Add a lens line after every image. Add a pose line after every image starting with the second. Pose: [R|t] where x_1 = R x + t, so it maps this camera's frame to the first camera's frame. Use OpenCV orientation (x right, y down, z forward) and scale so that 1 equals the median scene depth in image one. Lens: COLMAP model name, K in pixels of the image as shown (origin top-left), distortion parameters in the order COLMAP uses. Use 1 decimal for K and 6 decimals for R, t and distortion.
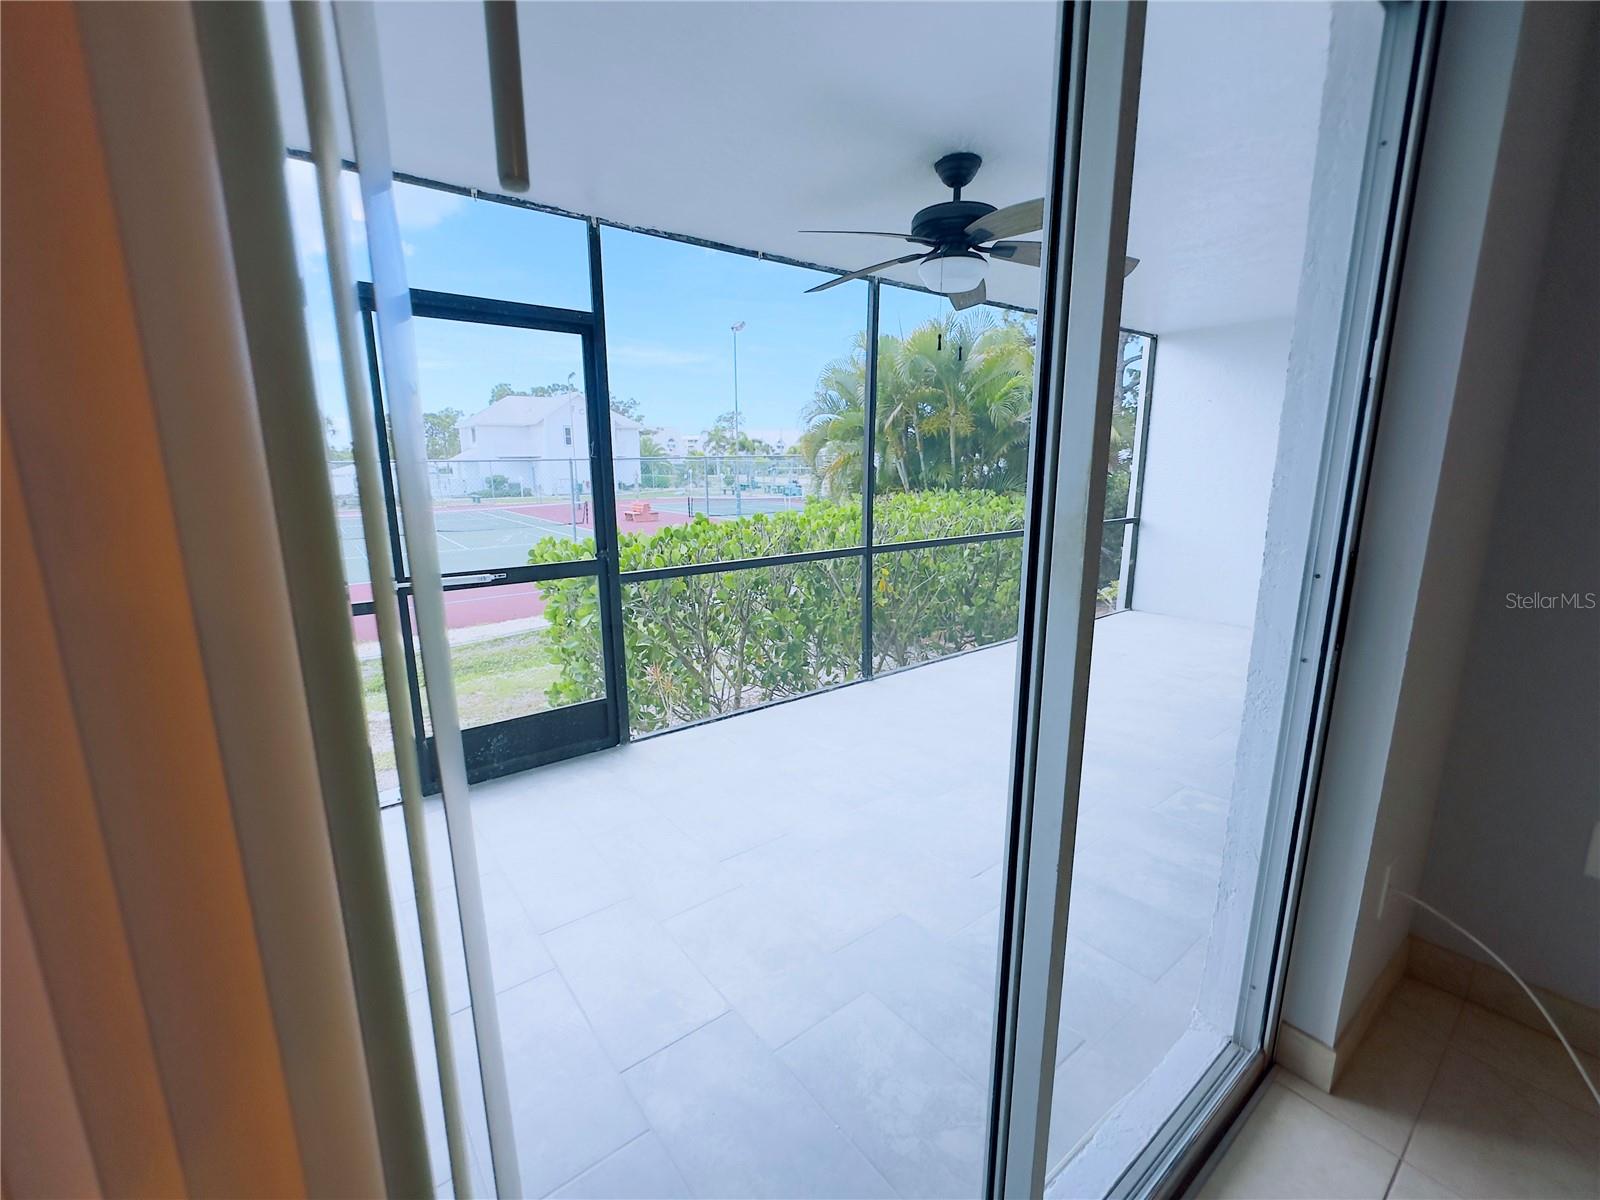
lens RADIAL K [[674.1, 0, 800.9], [0, 674.1, 593.3], [0, 0, 1]] dist [-0.003105, 0.000142]
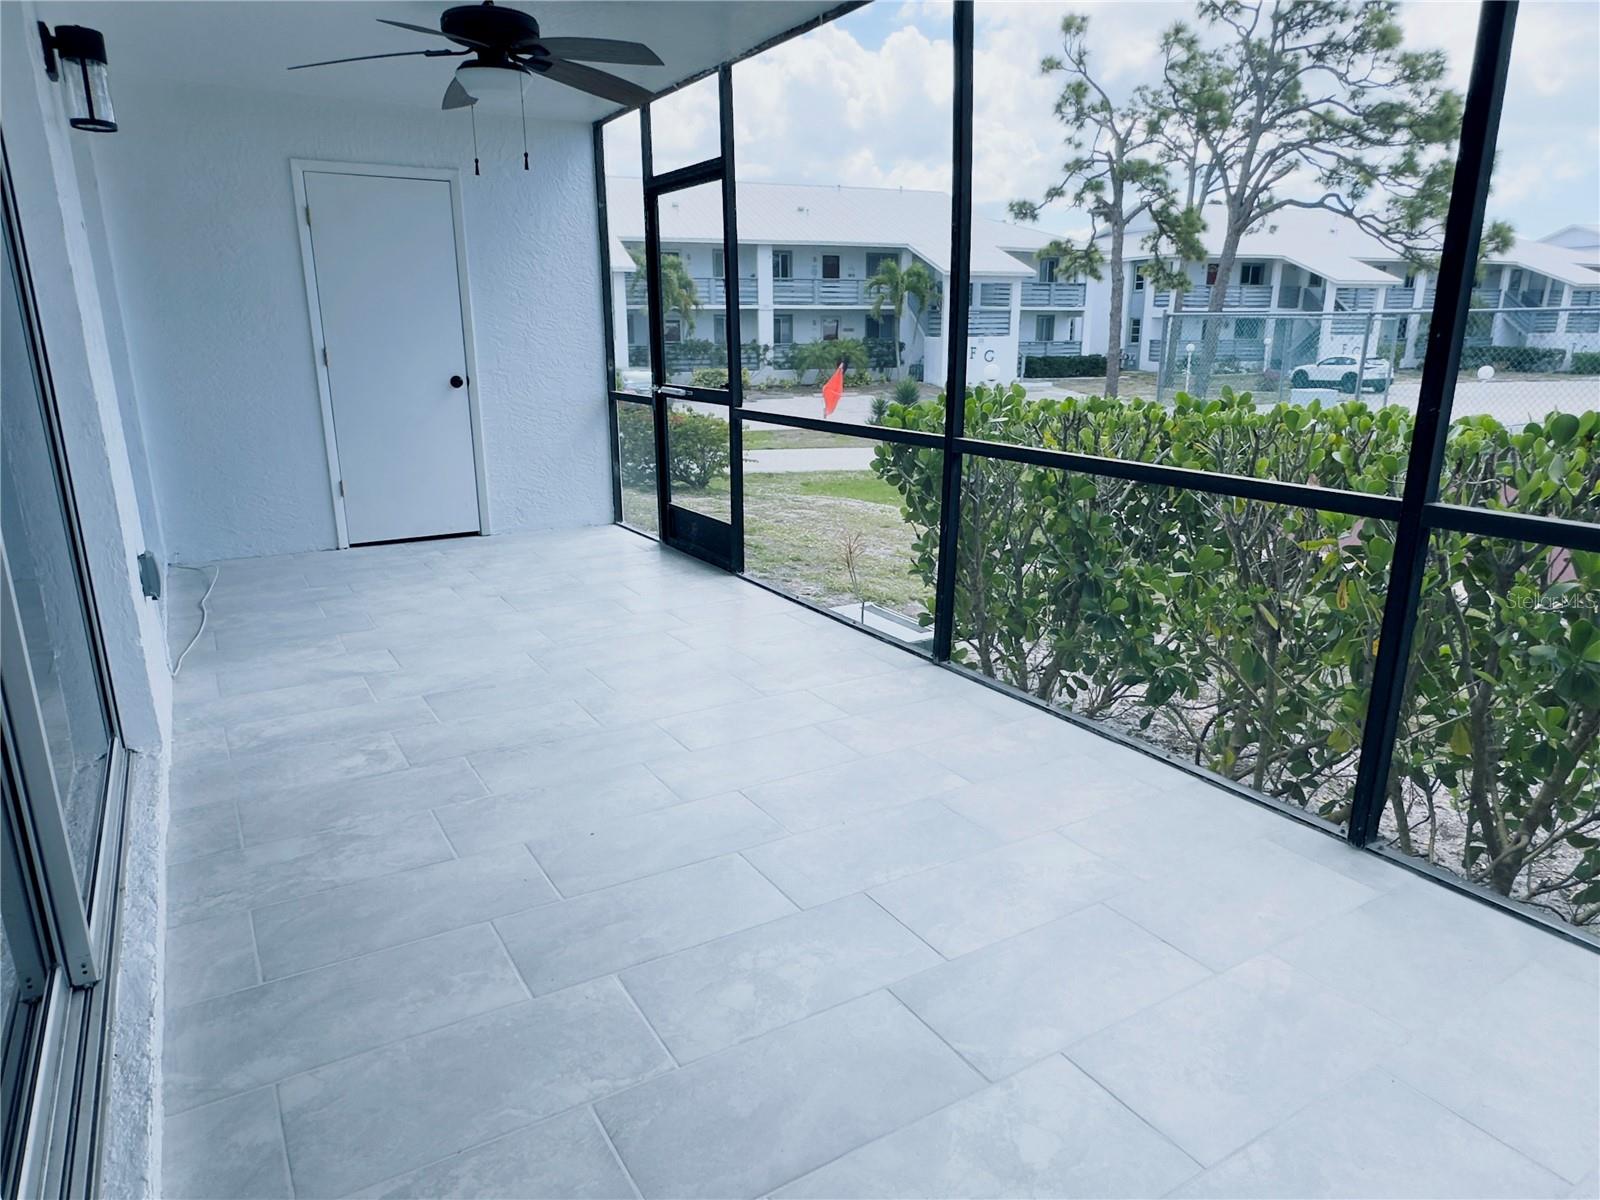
lens RADIAL K [[1000.8, 0, 800.0], [0, 1000.8, 600.0], [0, 0, 1]] dist [-0.000764, 0.000884]
pose [[-0.100763, 0.263669, -0.959336, 1.375446], [-0.193716, 0.940590, 0.278864, -0.214258], [0.975869, 0.213938, -0.043700, 1.316276]]
